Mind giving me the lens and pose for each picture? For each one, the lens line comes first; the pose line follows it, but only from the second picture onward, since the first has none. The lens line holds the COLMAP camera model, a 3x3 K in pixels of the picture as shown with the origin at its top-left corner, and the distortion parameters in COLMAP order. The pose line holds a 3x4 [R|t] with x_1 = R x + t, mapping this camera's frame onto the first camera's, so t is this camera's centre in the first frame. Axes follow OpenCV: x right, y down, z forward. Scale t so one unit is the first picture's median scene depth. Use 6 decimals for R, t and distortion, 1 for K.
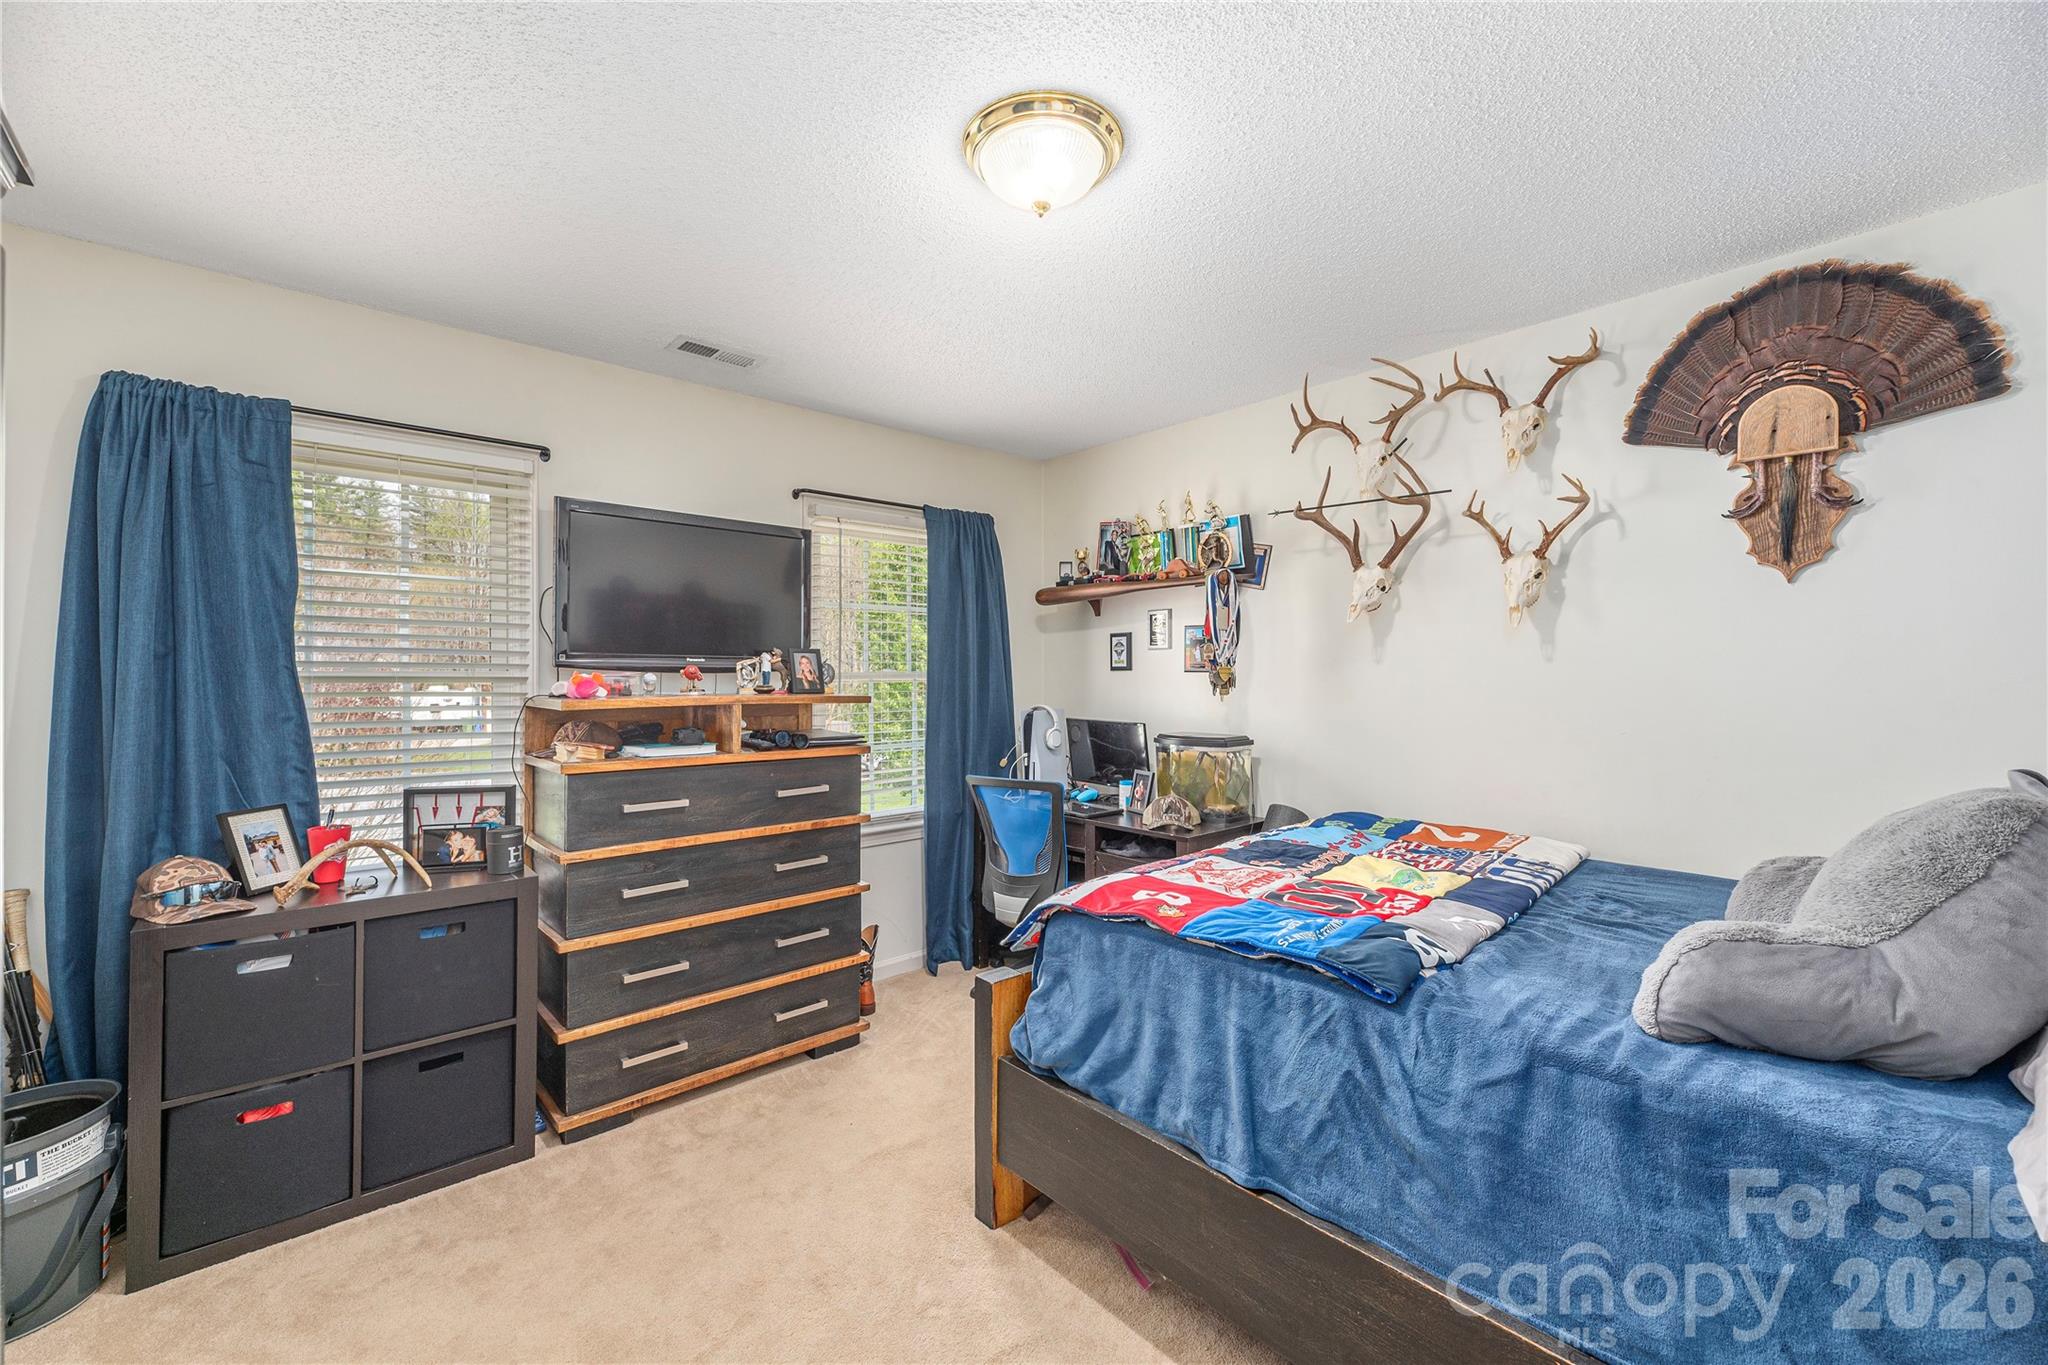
lens RADIAL K [[842.7, 0, 1028.0], [0, 842.7, 670.2], [0, 0, 1]] dist [-0.000268, 0.000909]
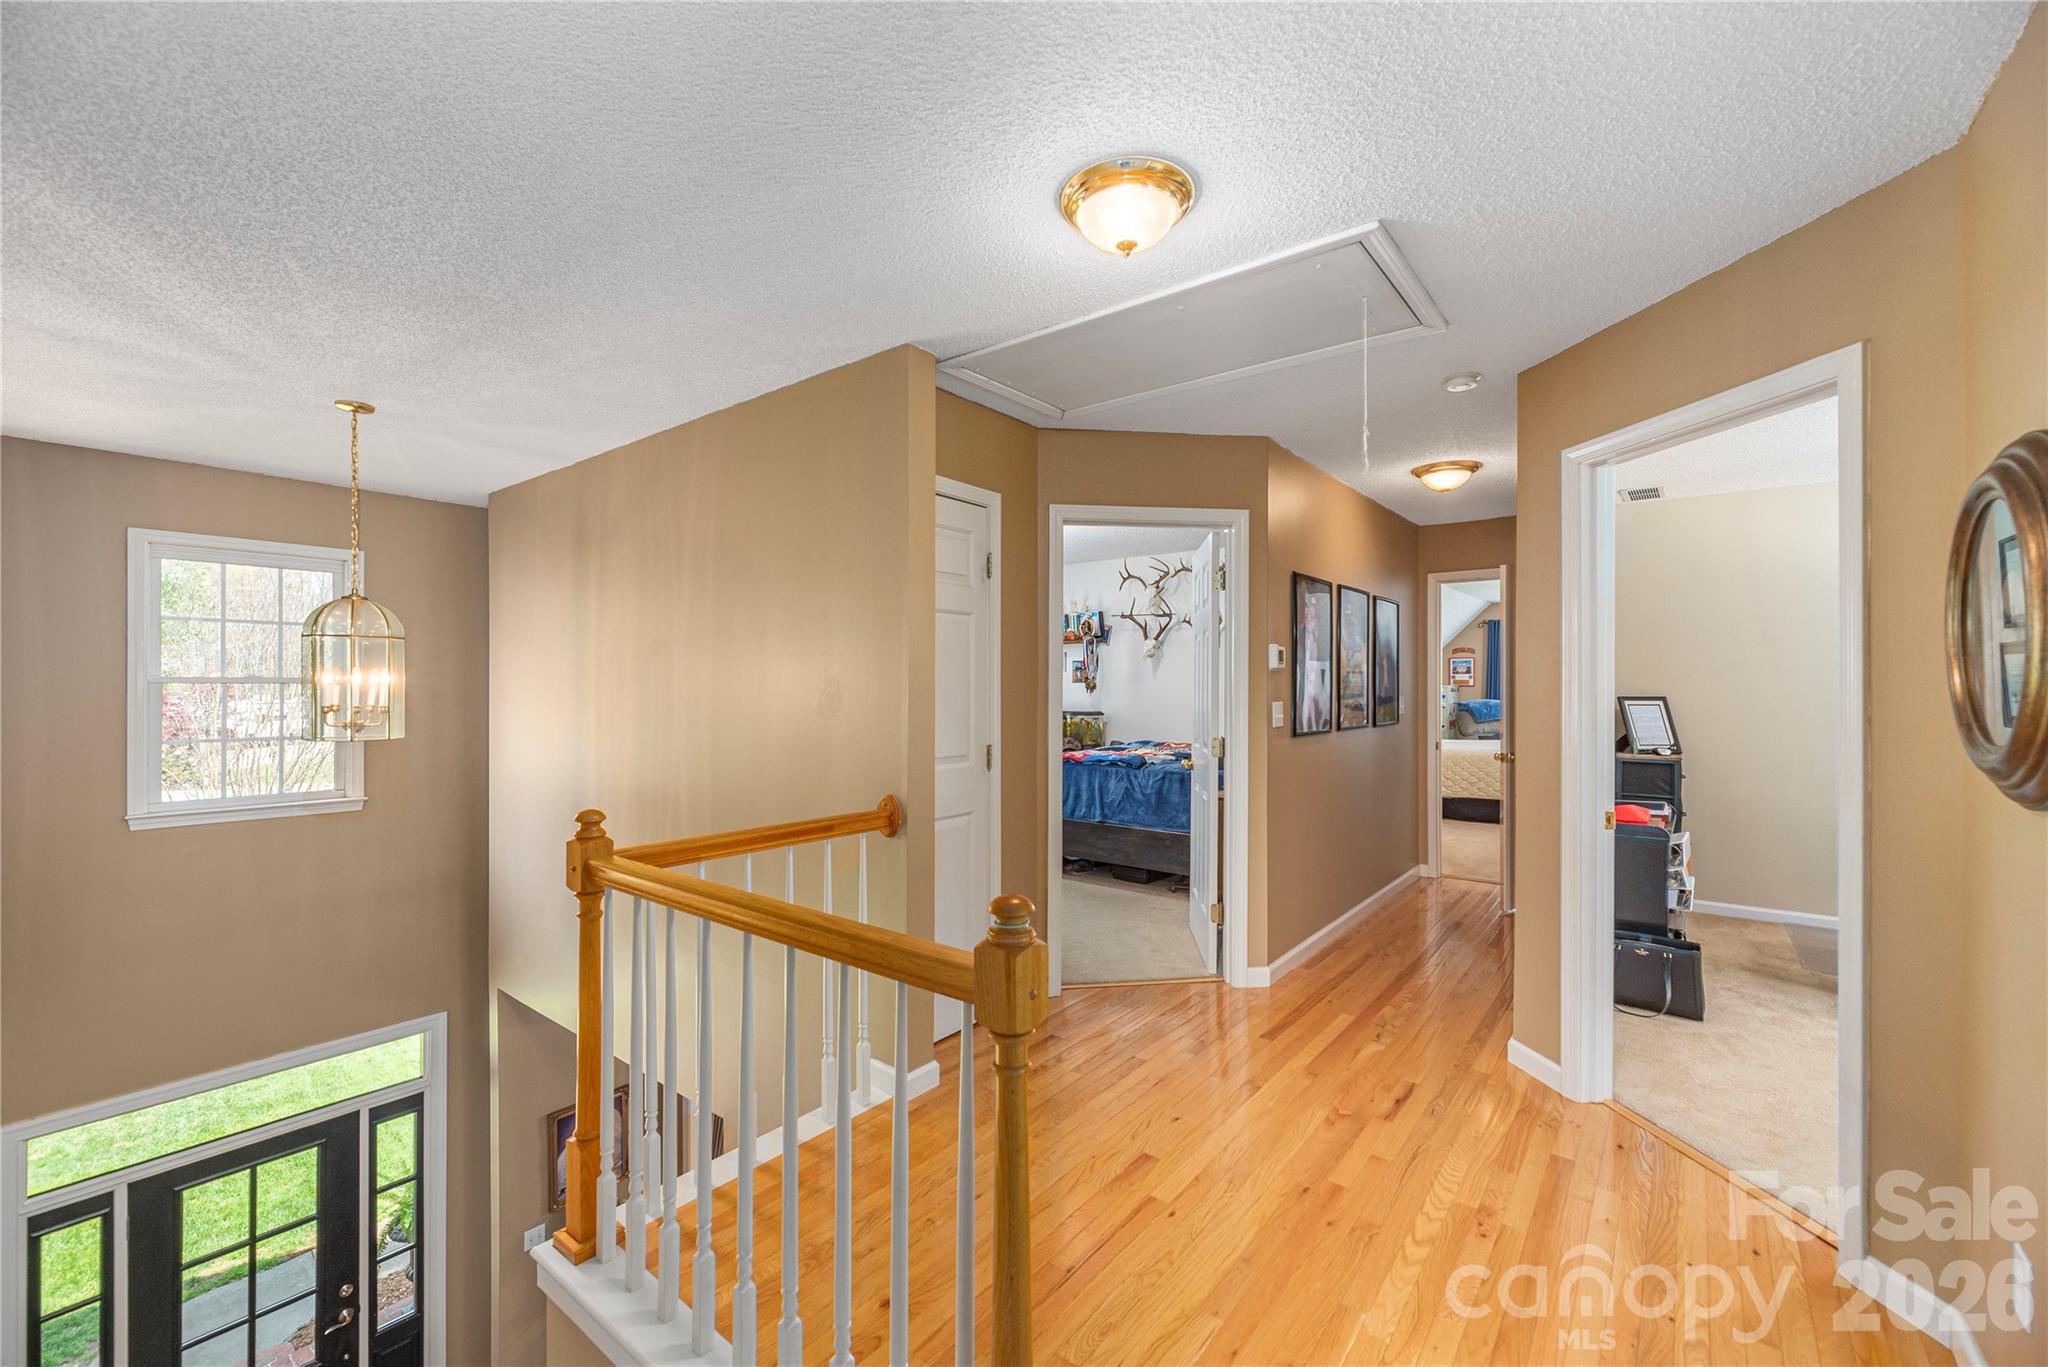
lens RADIAL K [[842.7, 0, 1031.6], [0, 842.7, 684.7], [0, 0, 1]] dist [-0.000268, 0.000909]
pose [[0.985311, 0.001295, 0.170764, -0.335136], [-0.002399, 0.999978, 0.006261, -0.006484], [-0.170752, -0.006578, 0.985292, -1.292543]]
